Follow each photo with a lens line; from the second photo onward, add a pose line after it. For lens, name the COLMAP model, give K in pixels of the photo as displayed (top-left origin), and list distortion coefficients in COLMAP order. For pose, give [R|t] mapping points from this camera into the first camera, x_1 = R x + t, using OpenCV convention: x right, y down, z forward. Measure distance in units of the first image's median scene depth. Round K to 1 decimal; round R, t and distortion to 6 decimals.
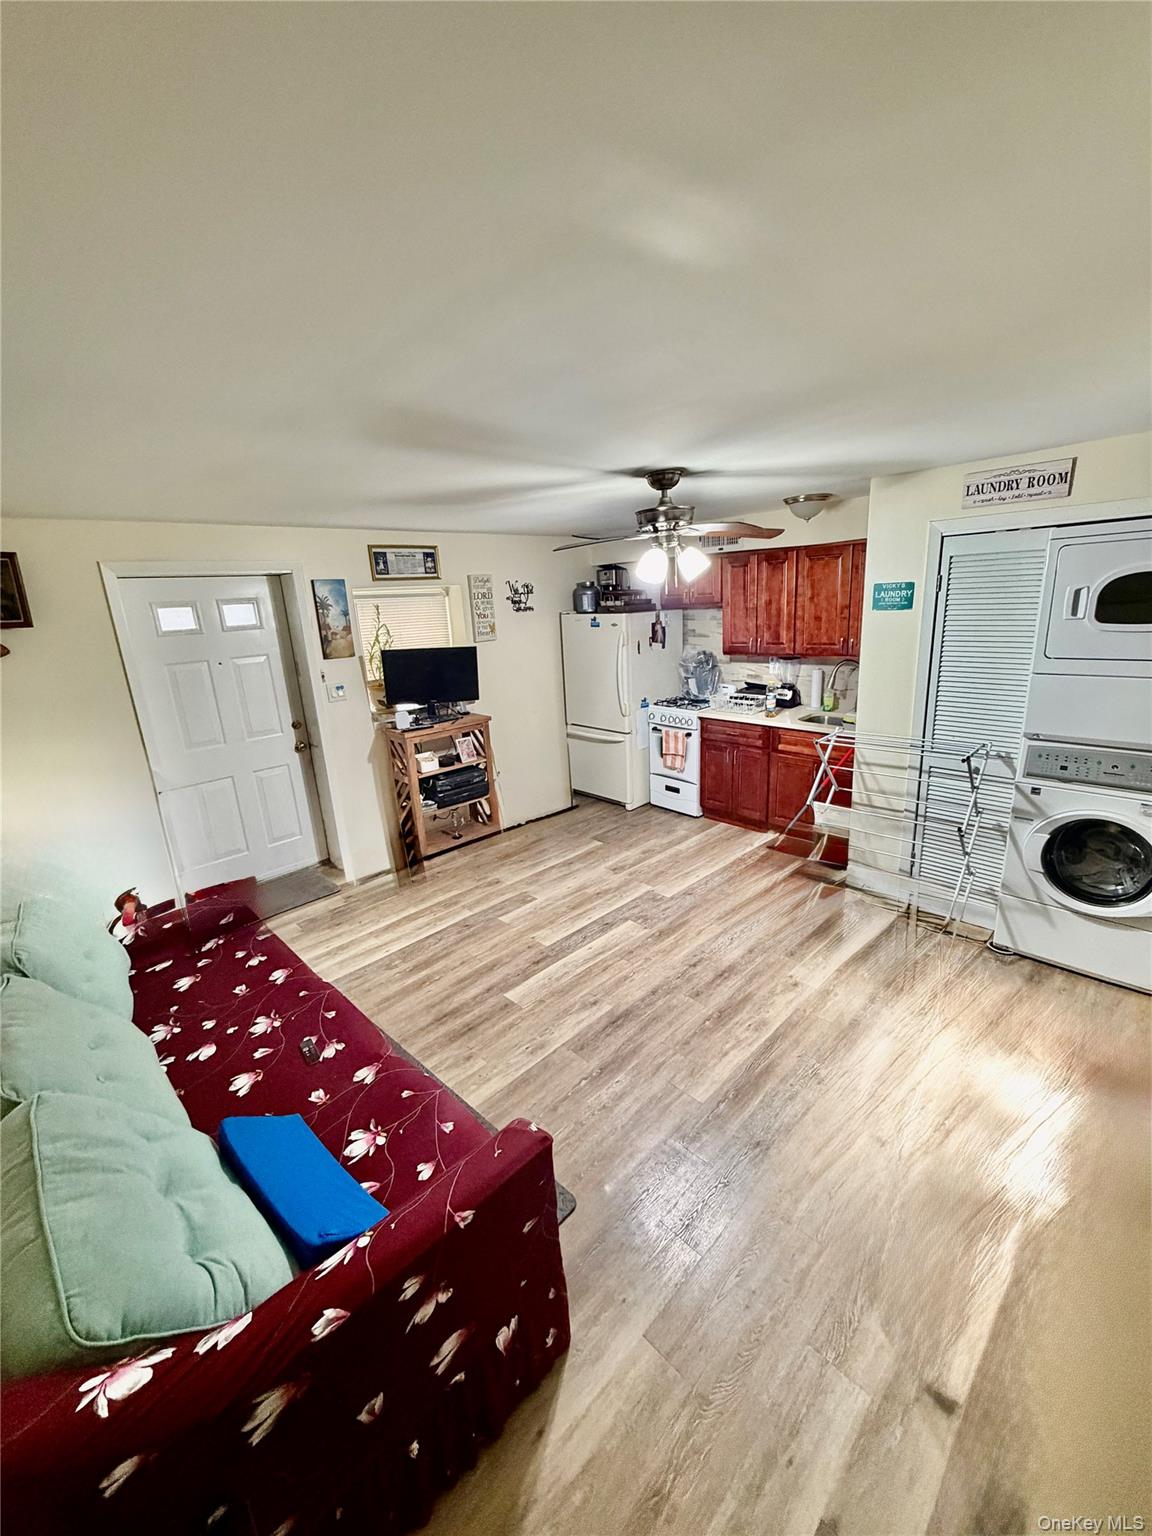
lens RADIAL K [[607.0, 0, 577.9], [0, 607.0, 765.8], [0, 0, 1]] dist [-0.002225, -0.000222]
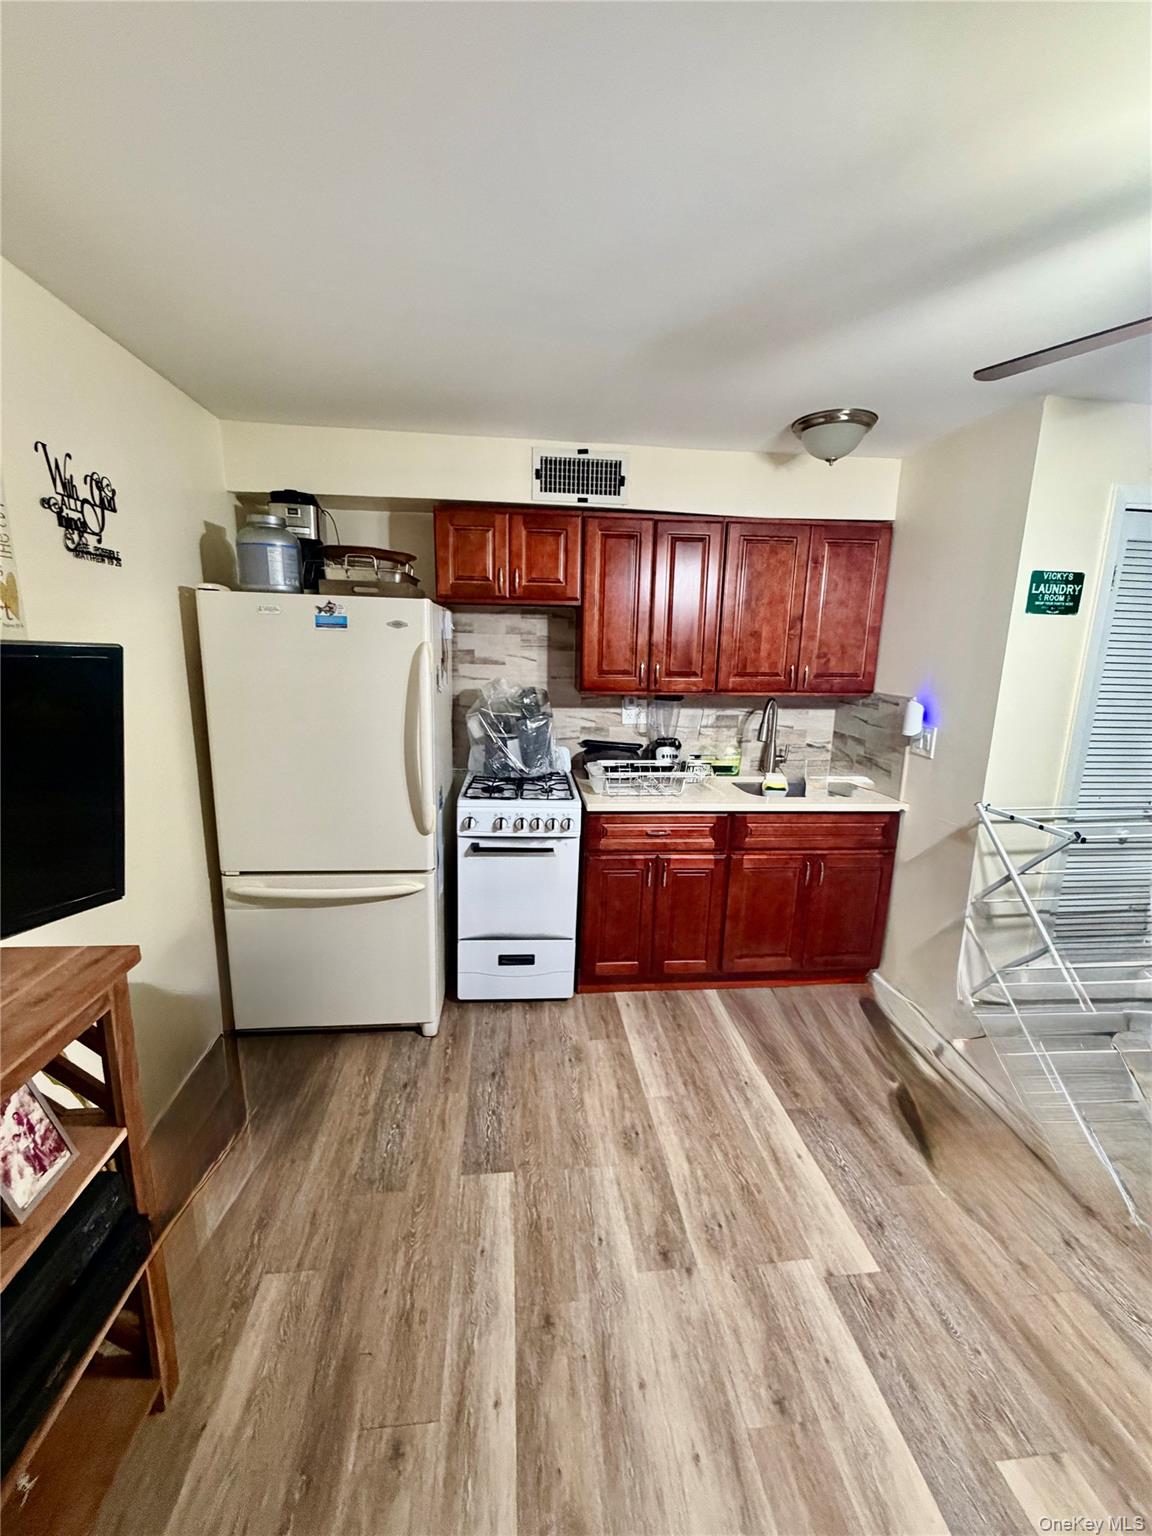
lens RADIAL K [[607.0, 0, 575.5], [0, 607.0, 764.5], [0, 0, 1]] dist [-0.002225, -0.000222]
pose [[0.615804, -0.090565, 0.782677, -0.239860], [0.159058, 0.987209, -0.010914, -0.133814], [-0.771677, 0.131212, 0.622333, 0.783300]]
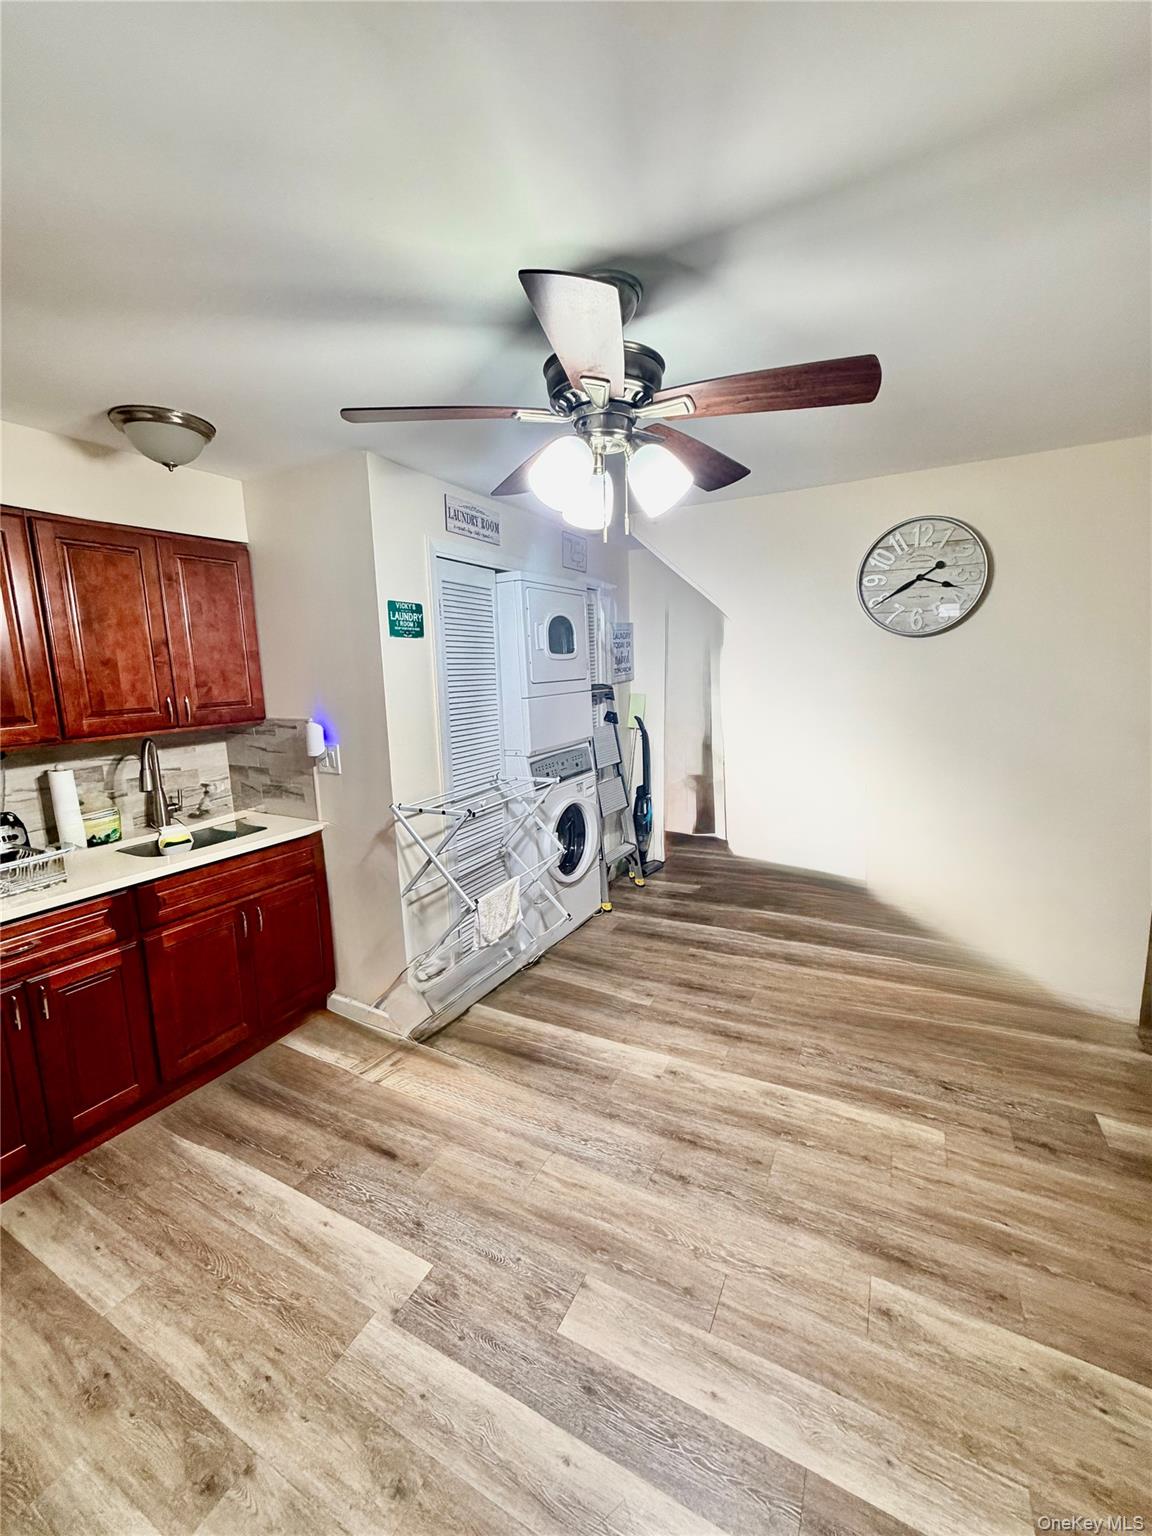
lens RADIAL K [[607.0, 0, 579.8], [0, 607.0, 765.2], [0, 0, 1]] dist [-0.002225, -0.000222]
pose [[-0.305542, -0.092525, 0.947673, -0.225498], [0.296693, 0.936467, 0.187089, -0.142879], [-0.904775, 0.338331, -0.258679, 0.818579]]
